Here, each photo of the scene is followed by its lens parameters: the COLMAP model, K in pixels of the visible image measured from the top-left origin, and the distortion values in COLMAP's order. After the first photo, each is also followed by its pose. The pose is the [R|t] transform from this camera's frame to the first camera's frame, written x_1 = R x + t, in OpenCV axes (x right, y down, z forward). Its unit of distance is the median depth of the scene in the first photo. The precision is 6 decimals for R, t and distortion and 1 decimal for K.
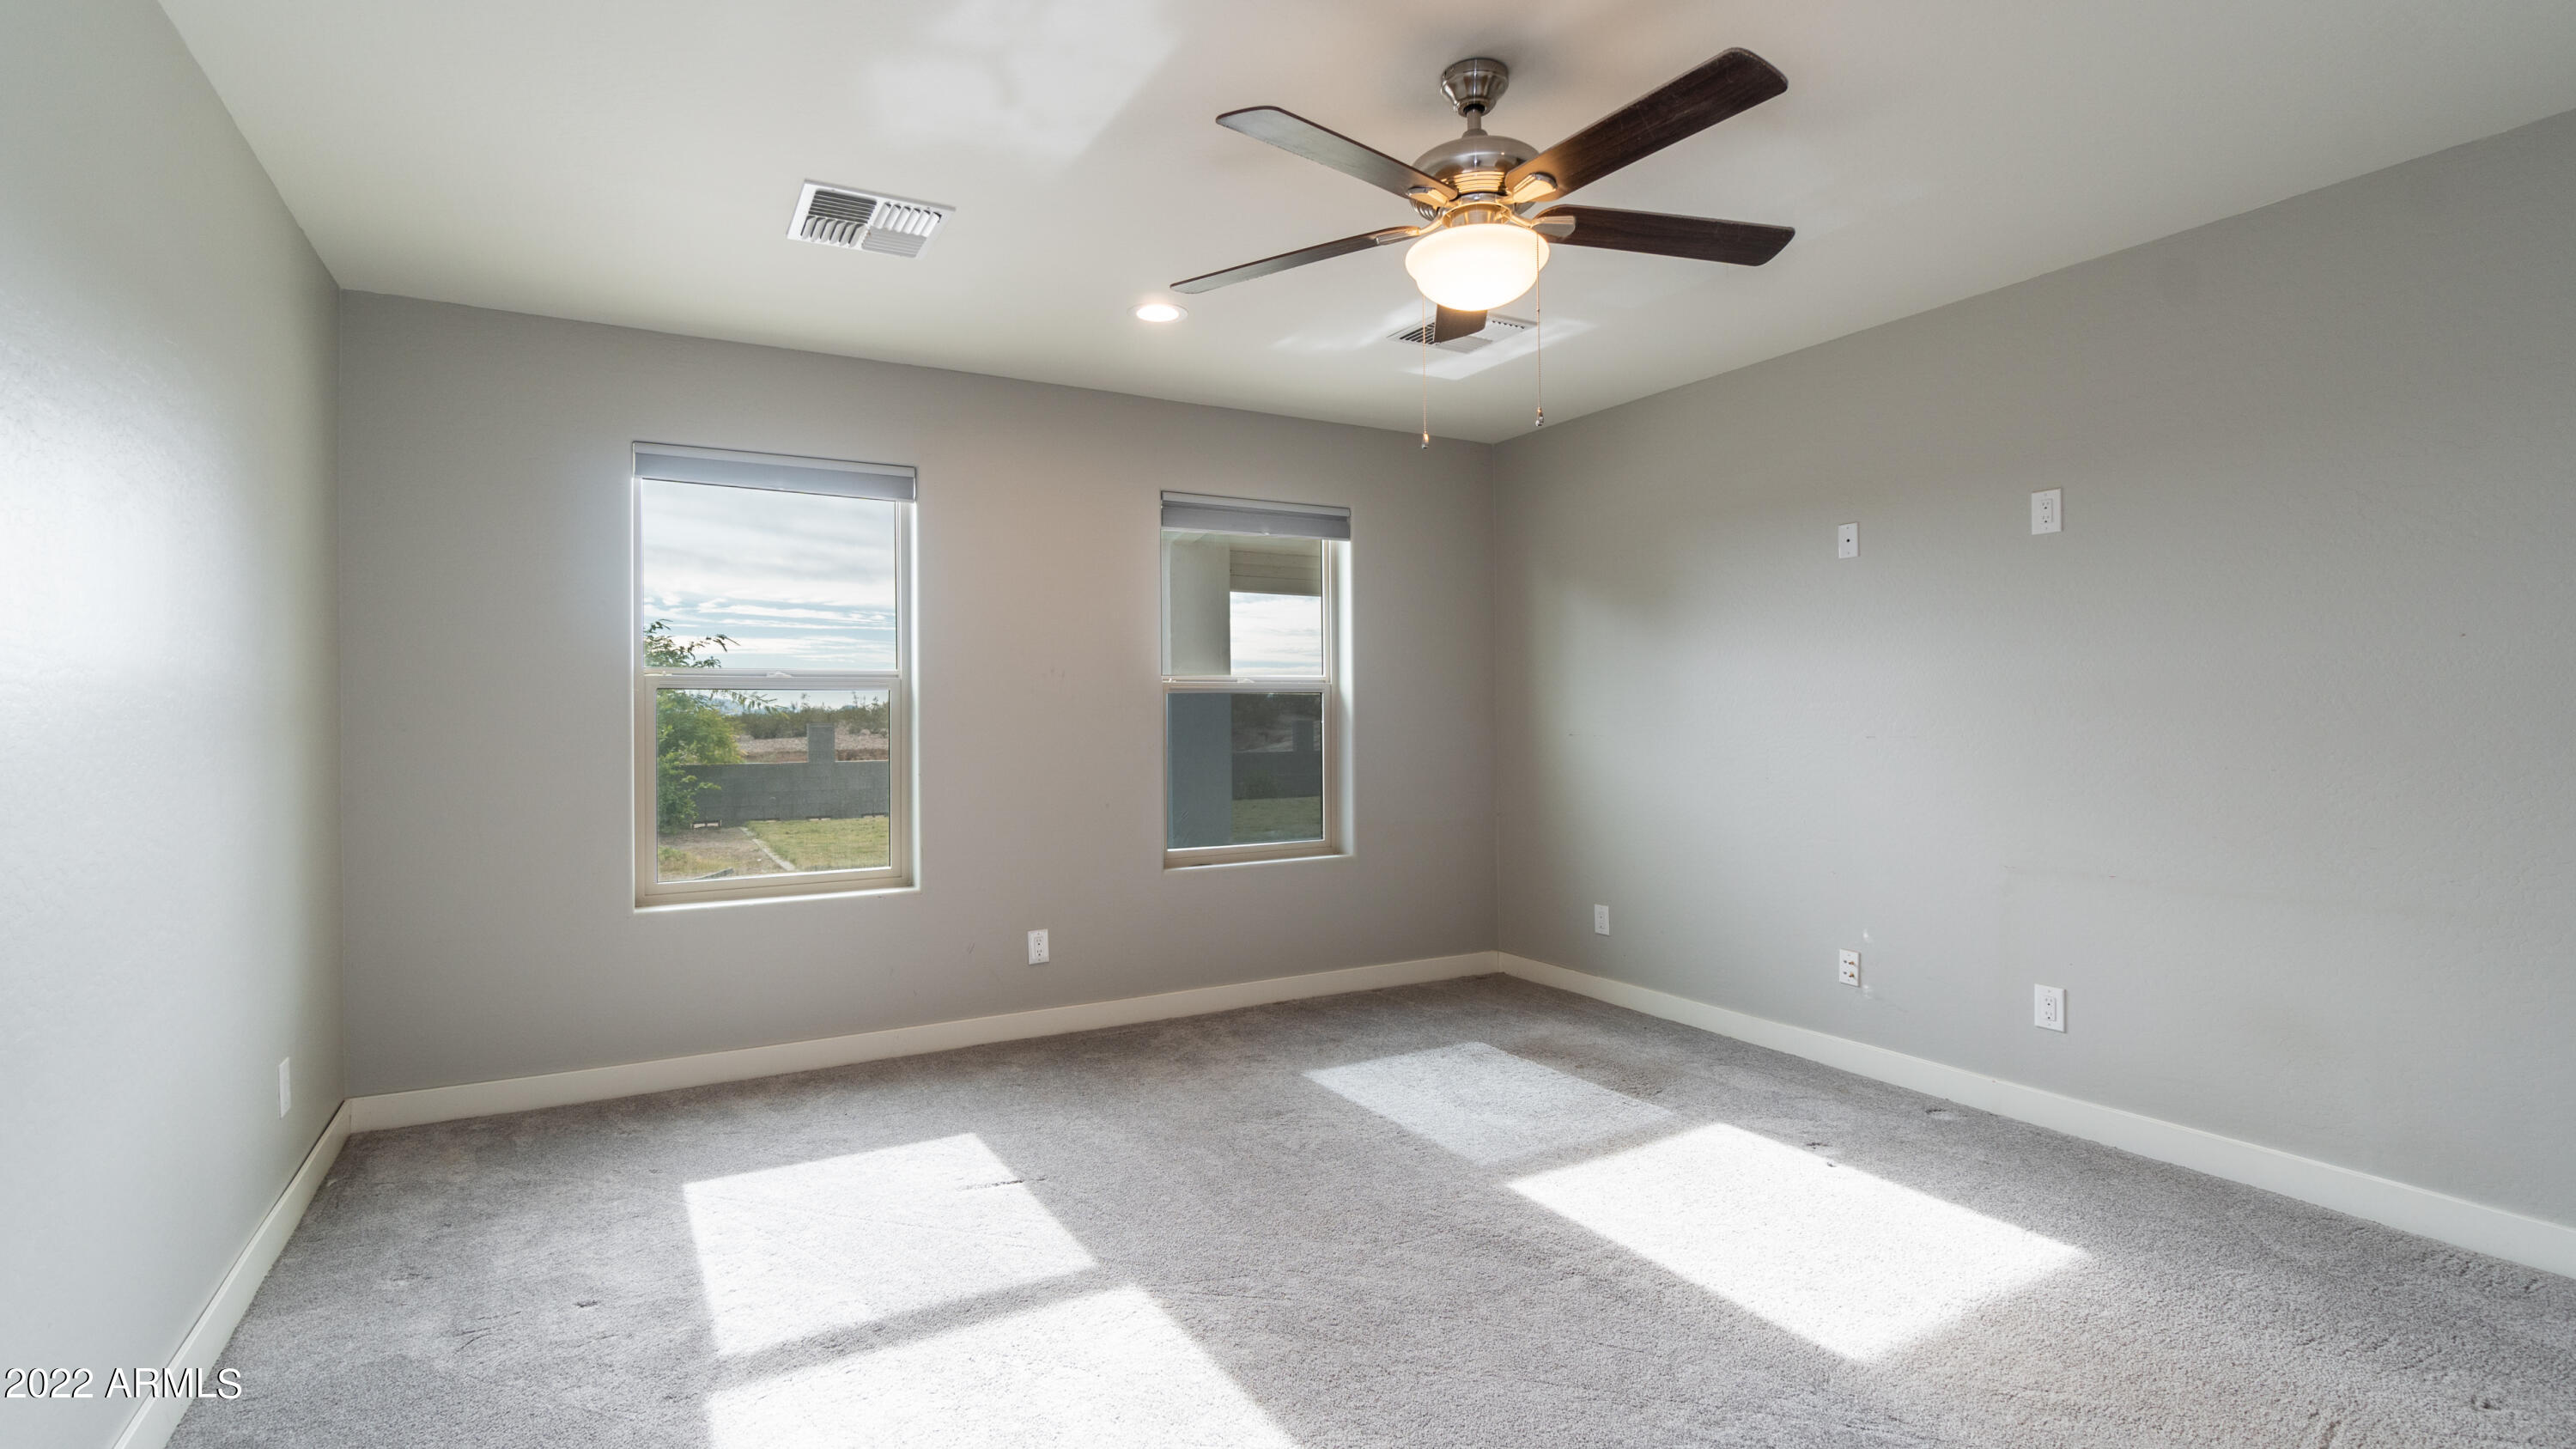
lens RADIAL K [[1167.1, 0, 1265.3], [0, 1167.1, 730.8], [0, 0, 1]] dist [-0.004899, 0.000485]
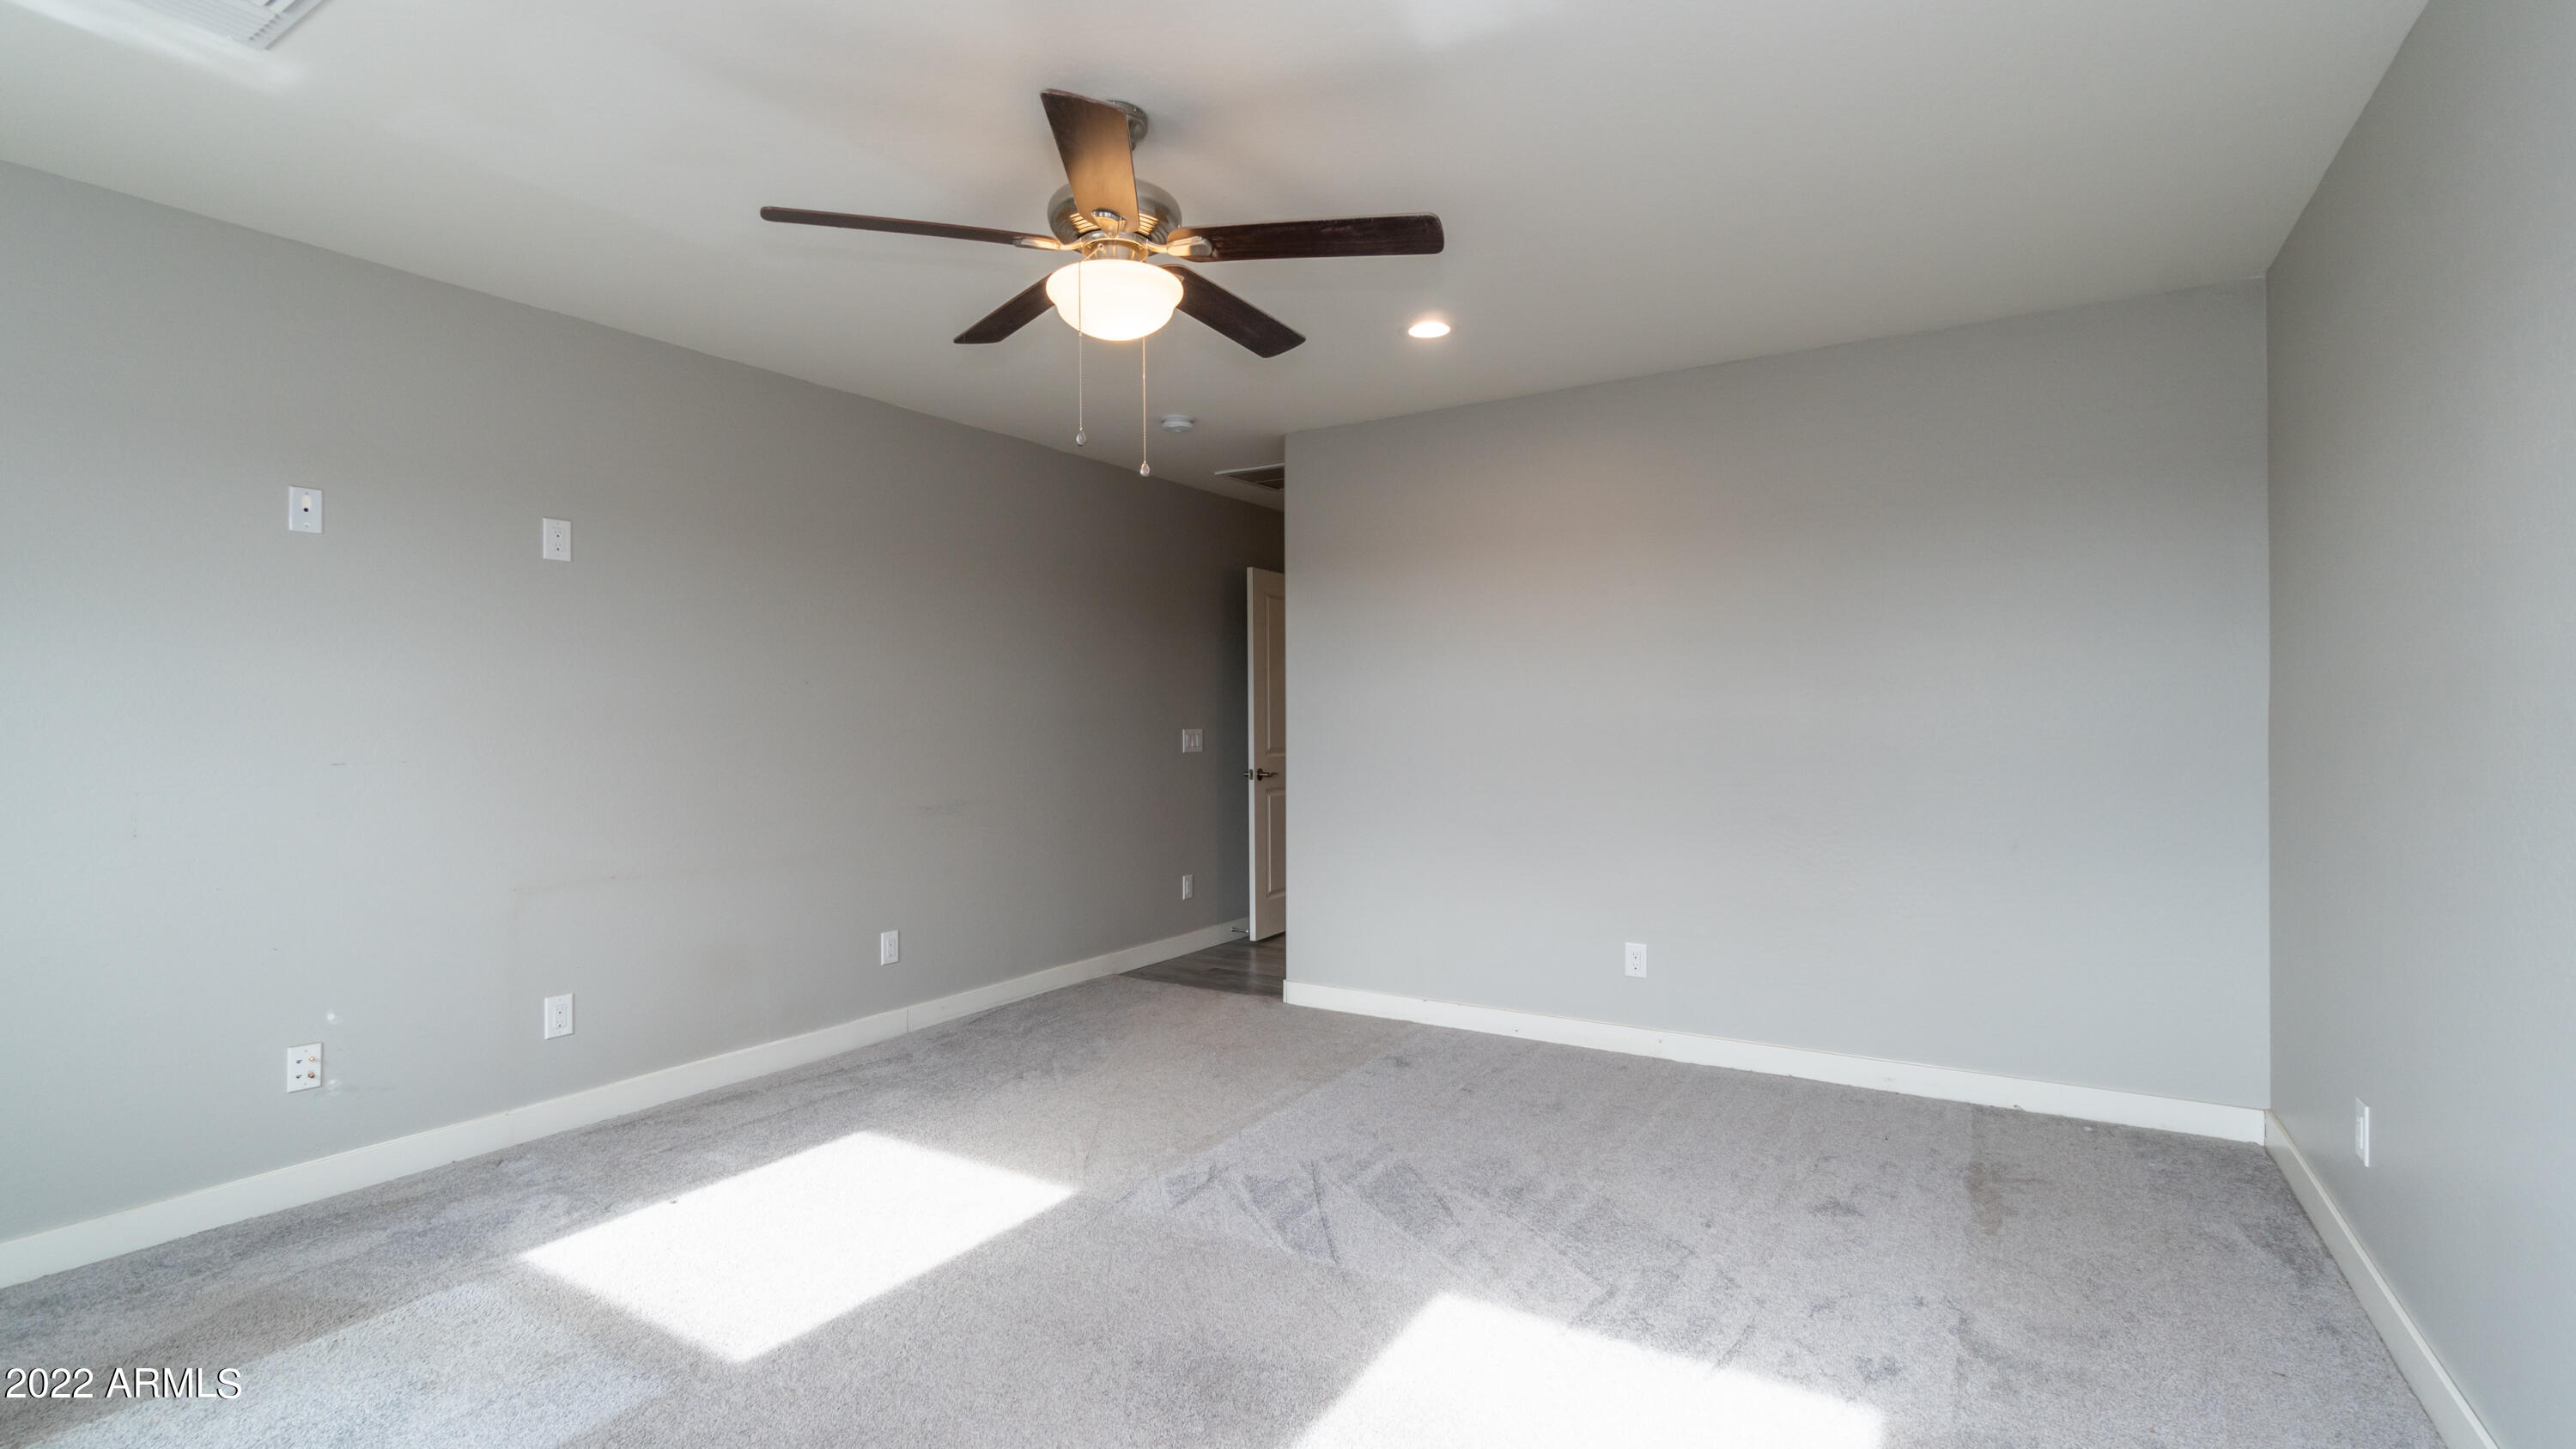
lens RADIAL K [[1167.1, 0, 1267.4], [0, 1167.1, 724.8], [0, 0, 1]] dist [-0.004899, 0.000485]
pose [[-0.465421, 0.002203, 0.885086, -0.541578], [0.016366, 0.999847, 0.006117, -0.018390], [-0.884938, 0.017332, -0.465386, 0.916880]]
